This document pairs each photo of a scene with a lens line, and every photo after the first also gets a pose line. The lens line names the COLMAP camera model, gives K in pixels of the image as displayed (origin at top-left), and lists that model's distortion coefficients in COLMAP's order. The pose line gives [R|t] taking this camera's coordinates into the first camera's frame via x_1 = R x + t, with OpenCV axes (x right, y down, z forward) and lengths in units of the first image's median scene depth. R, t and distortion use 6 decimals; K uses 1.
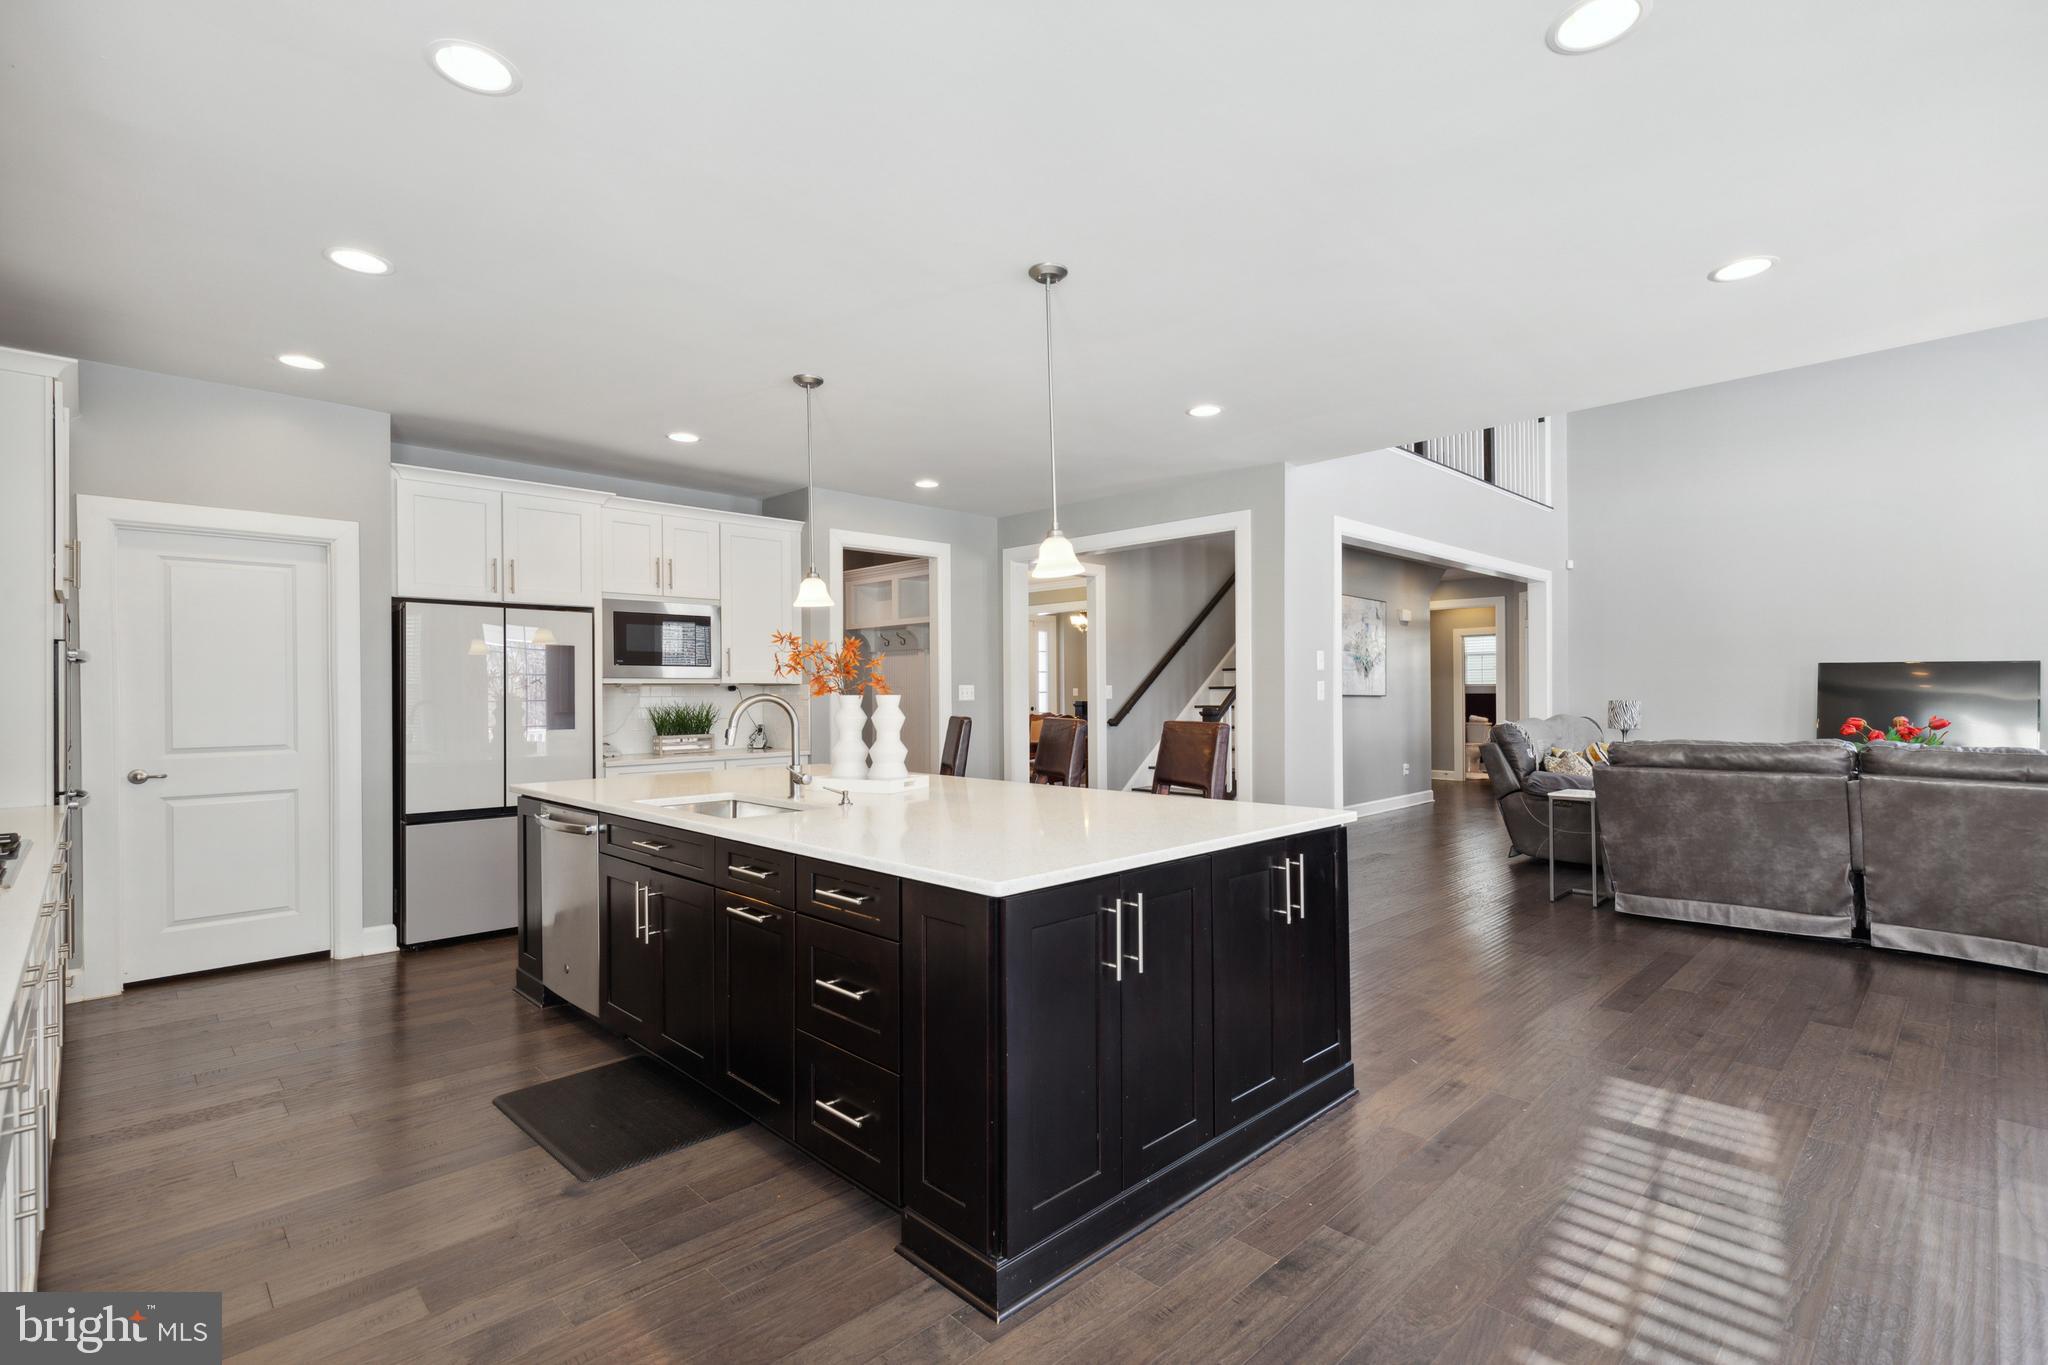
lens RADIAL K [[945.0, 0, 1021.2], [0, 945.0, 695.0], [0, 0, 1]] dist [0.018181, -0.000239]
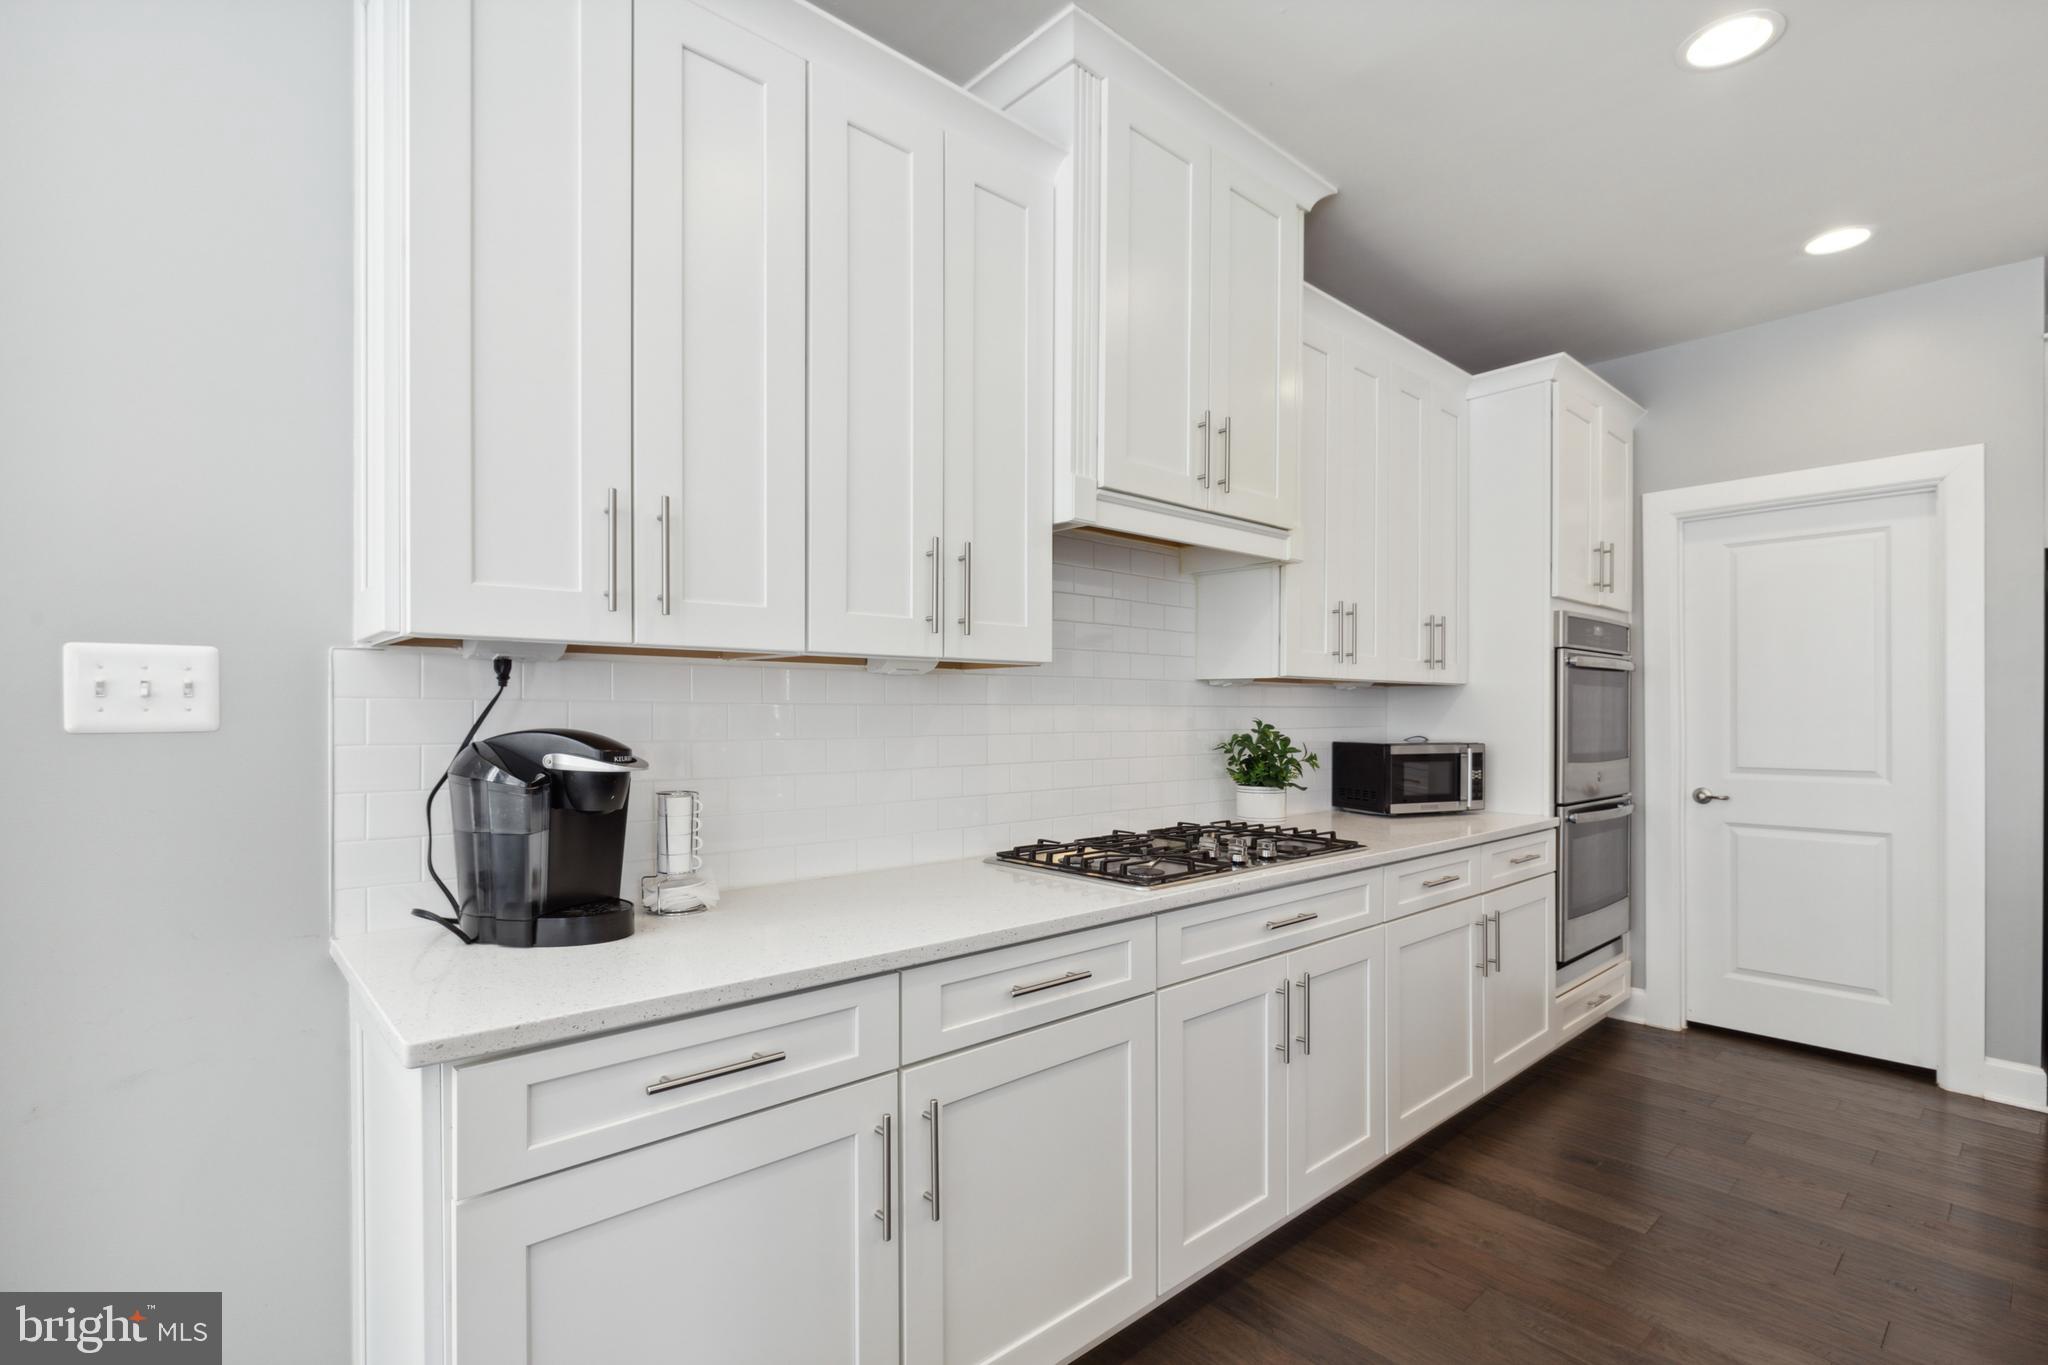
lens RADIAL K [[957.3, 0, 1029.1], [0, 957.3, 716.1], [0, 0, 1]] dist [0.000243, 0.000077]
pose [[-0.030211, 0.010659, -0.999487, -0.009983], [-0.002104, 0.999940, 0.010727, 0.002329], [0.999541, 0.002427, -0.030186, 0.366828]]
